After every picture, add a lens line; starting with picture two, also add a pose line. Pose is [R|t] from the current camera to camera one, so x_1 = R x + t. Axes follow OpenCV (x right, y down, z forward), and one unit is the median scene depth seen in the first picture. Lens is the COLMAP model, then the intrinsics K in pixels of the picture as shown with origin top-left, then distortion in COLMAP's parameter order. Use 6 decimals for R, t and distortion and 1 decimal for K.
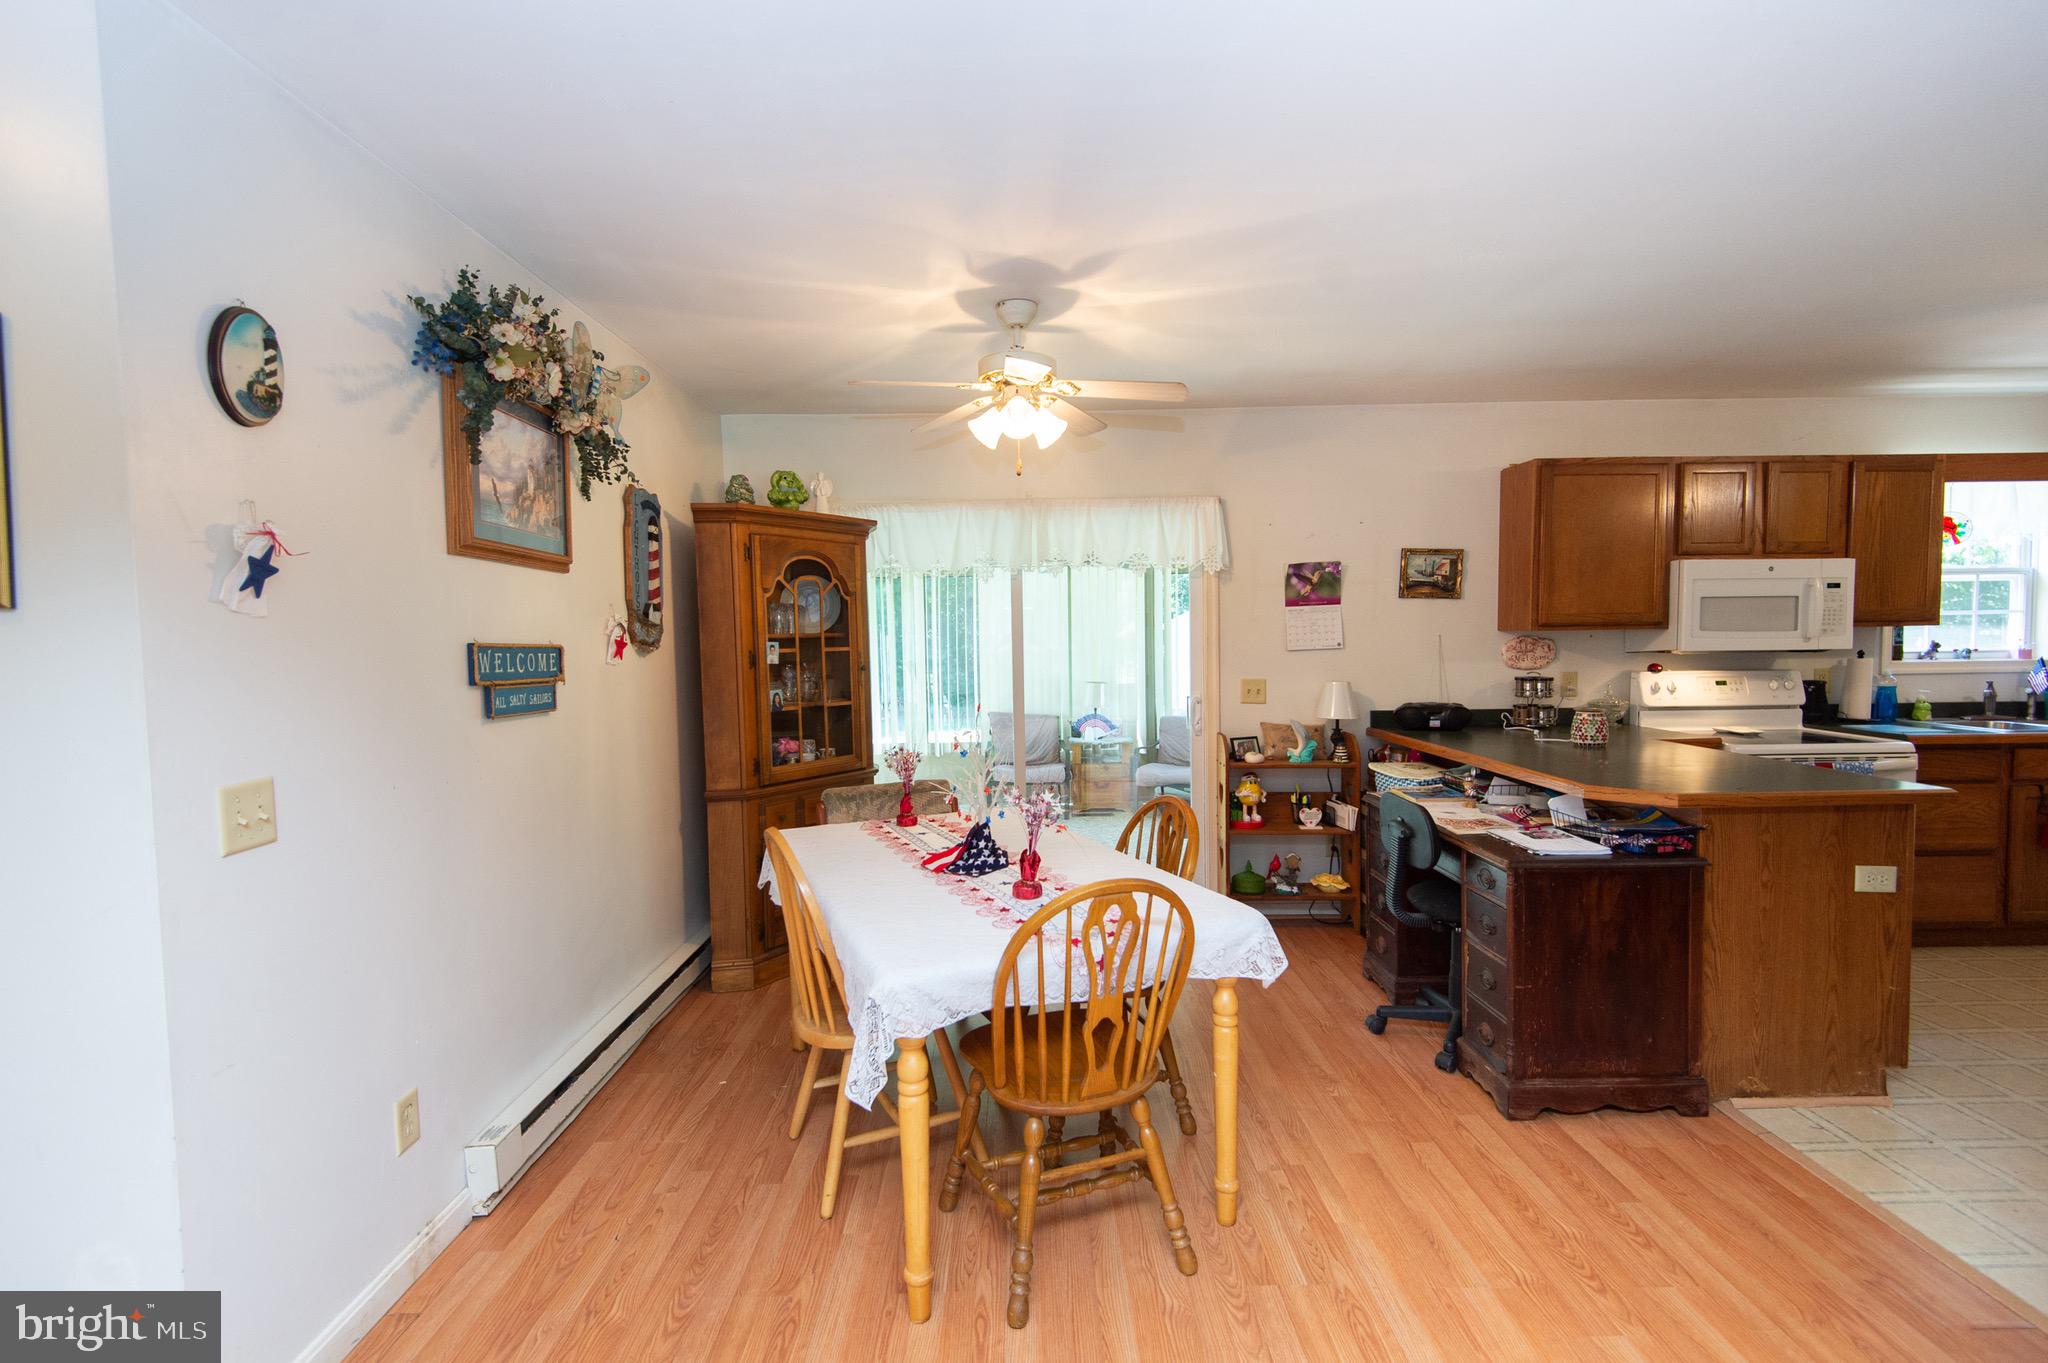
lens RADIAL K [[940.2, 0, 1026.9], [0, 940.2, 678.5], [0, 0, 1]] dist [0.027537, -0.015555]
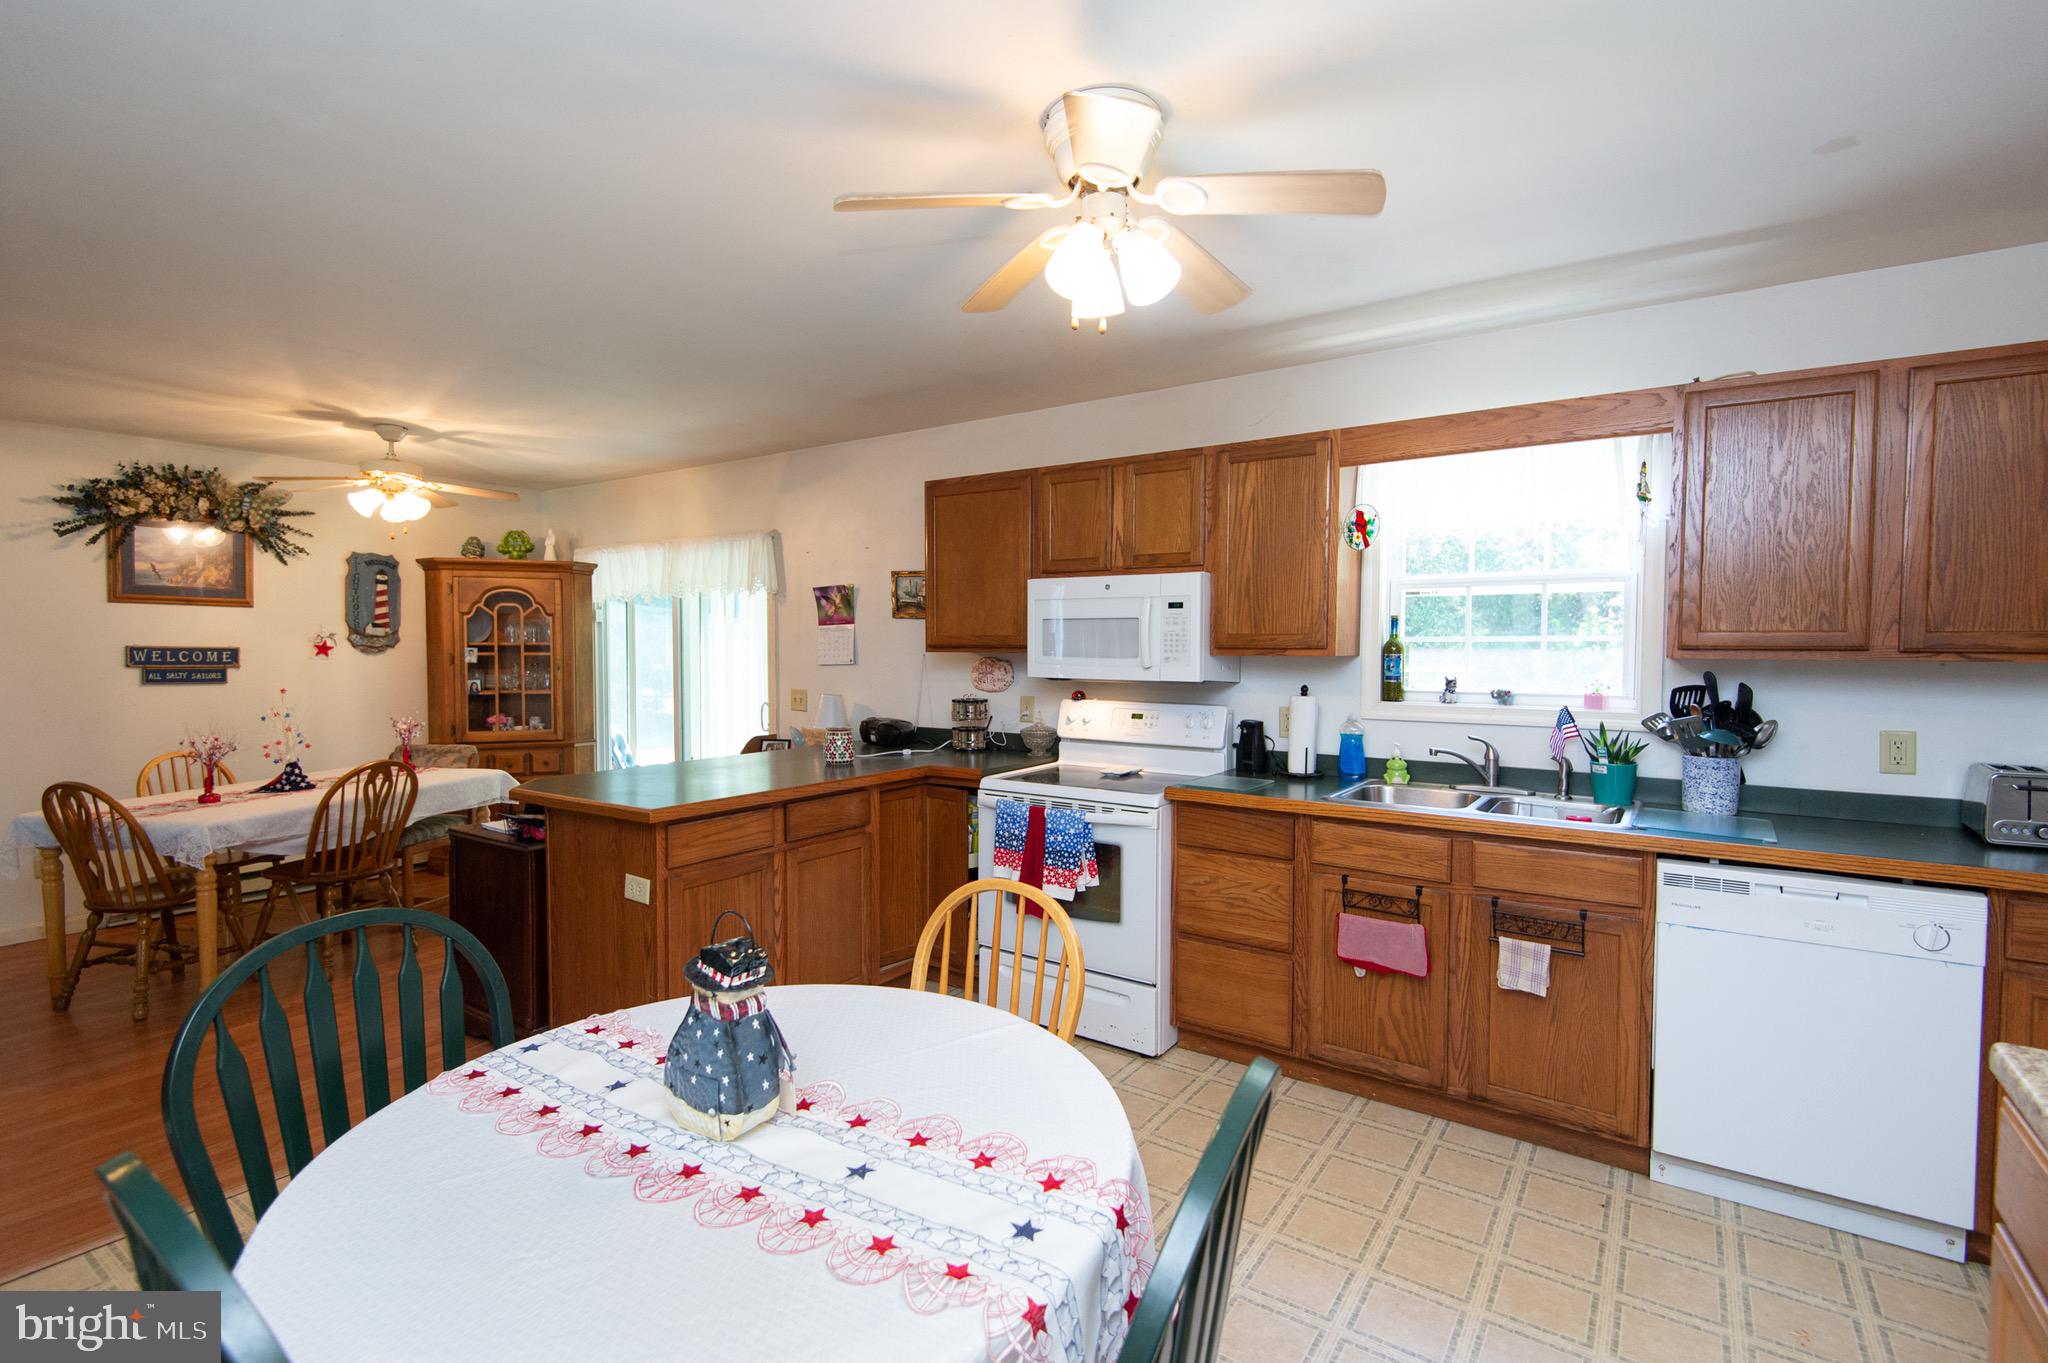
lens RADIAL K [[946.5, 0, 1015.8], [0, 946.5, 683.2], [0, 0, 1]] dist [0.047538, -0.027289]
pose [[0.813970, 0.039650, -0.579553, 1.210089], [-0.041156, 0.999097, 0.010550, -0.032091], [0.579448, 0.015264, 0.814867, 0.238396]]
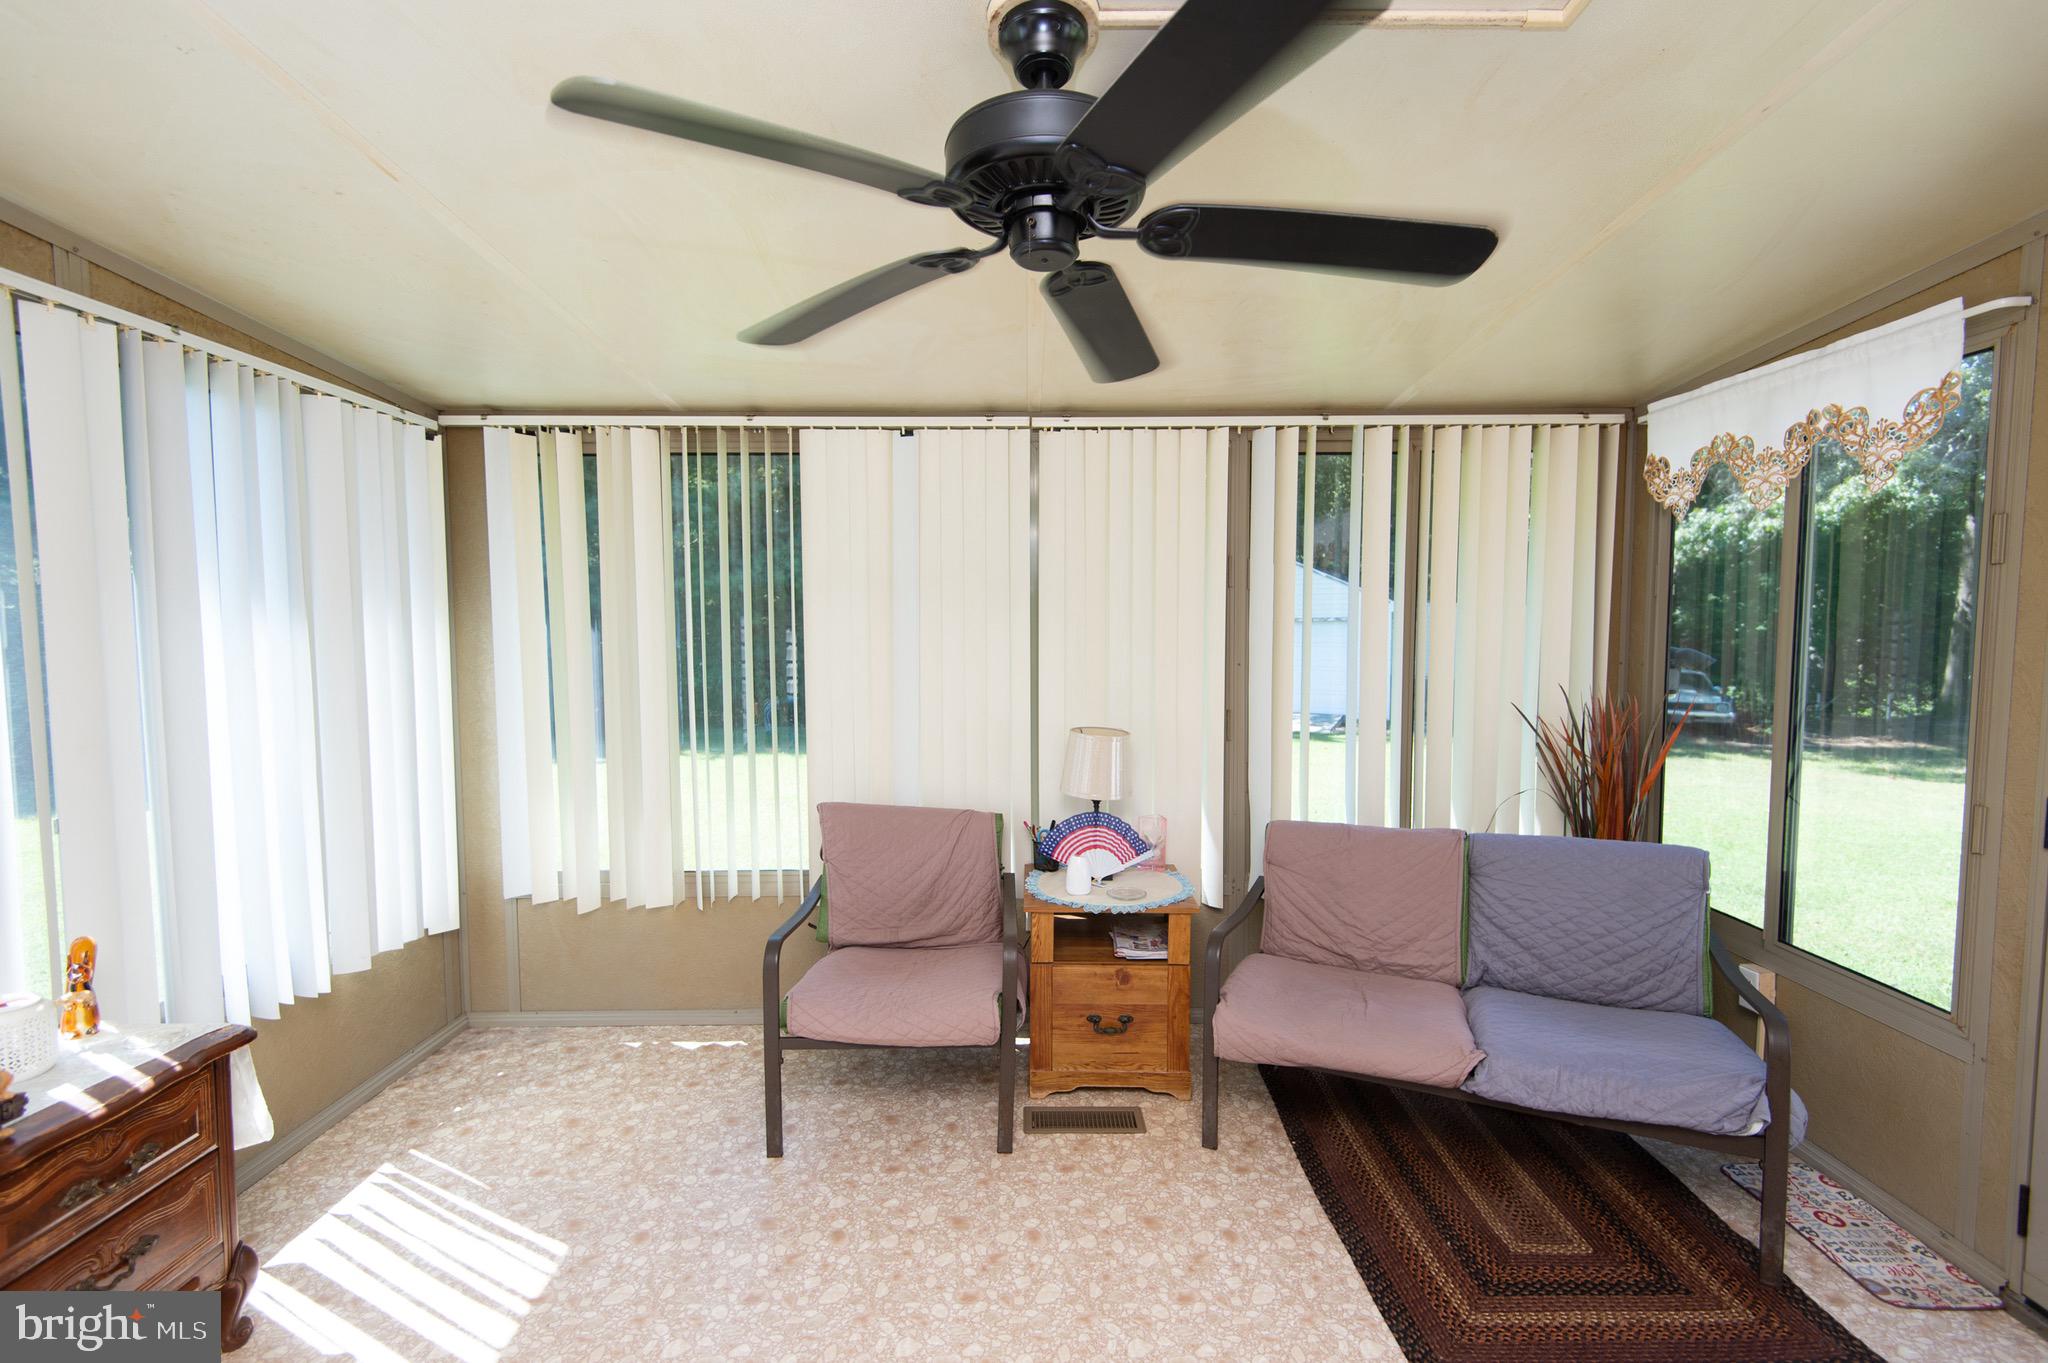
lens RADIAL K [[920.4, 0, 1024.0], [0, 920.4, 681.5], [0, 0, 1]] dist [0.043968, -0.024366]
pose [[0.999867, 0.013911, -0.008505, 0.088187], [-0.013722, 0.999666, 0.021883, -0.045541], [0.008807, -0.021764, 0.999724, 1.201492]]
